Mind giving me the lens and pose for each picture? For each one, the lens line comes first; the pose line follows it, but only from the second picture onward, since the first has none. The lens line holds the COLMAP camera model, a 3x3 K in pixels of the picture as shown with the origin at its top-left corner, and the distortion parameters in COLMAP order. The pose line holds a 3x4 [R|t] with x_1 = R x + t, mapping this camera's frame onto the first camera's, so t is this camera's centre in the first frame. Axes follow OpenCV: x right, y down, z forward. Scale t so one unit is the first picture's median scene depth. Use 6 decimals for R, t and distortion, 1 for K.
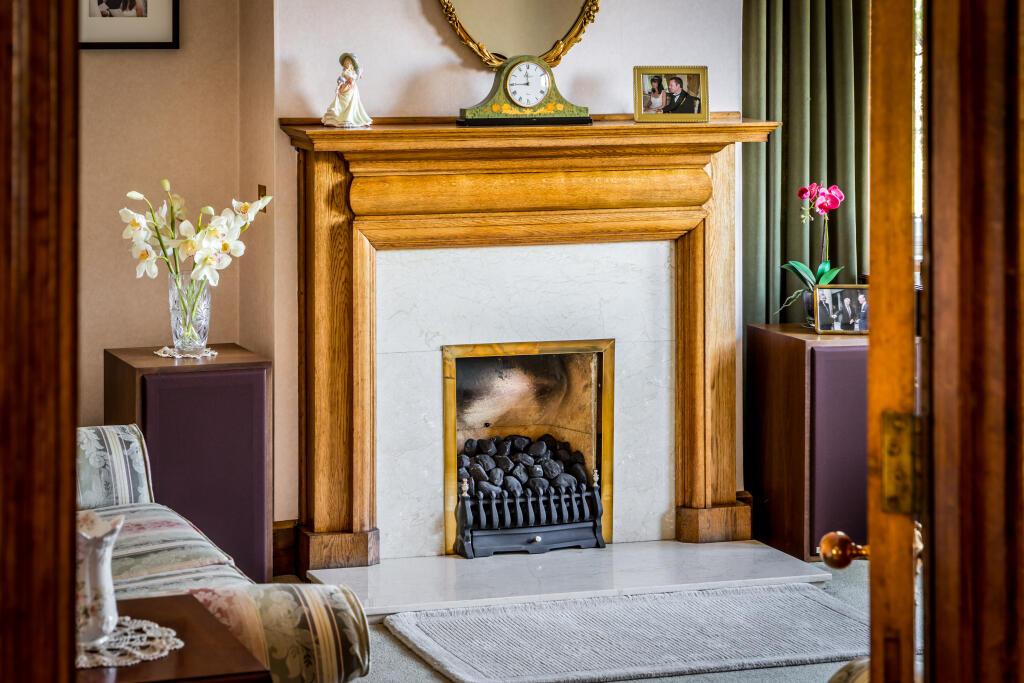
lens RADIAL K [[2308.3, 0, 511.5], [0, 2308.3, 342.7], [0, 0, 1]] dist [0.168403, 0.000000]
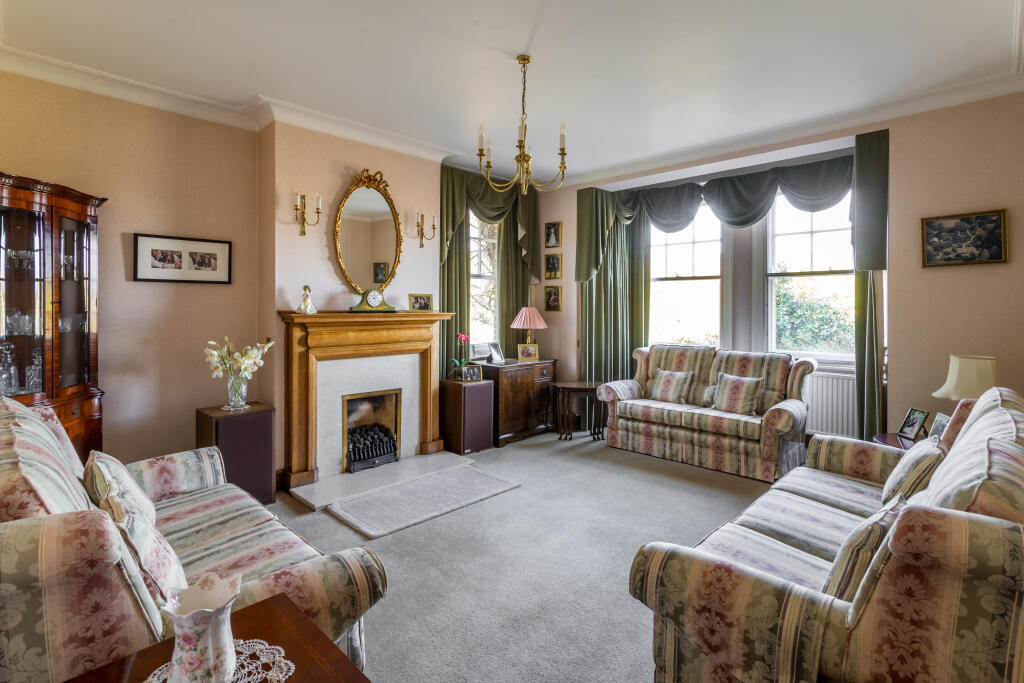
lens RADIAL K [[492.5, 0, 514.0], [0, 492.5, 326.5], [0, 0, 1]] dist [0.001806, 0.000805]
pose [[0.913747, -0.020340, 0.405775, -0.080247], [0.061576, 0.994142, -0.088828, -0.015699], [-0.401591, 0.106152, 0.909646, 0.397940]]
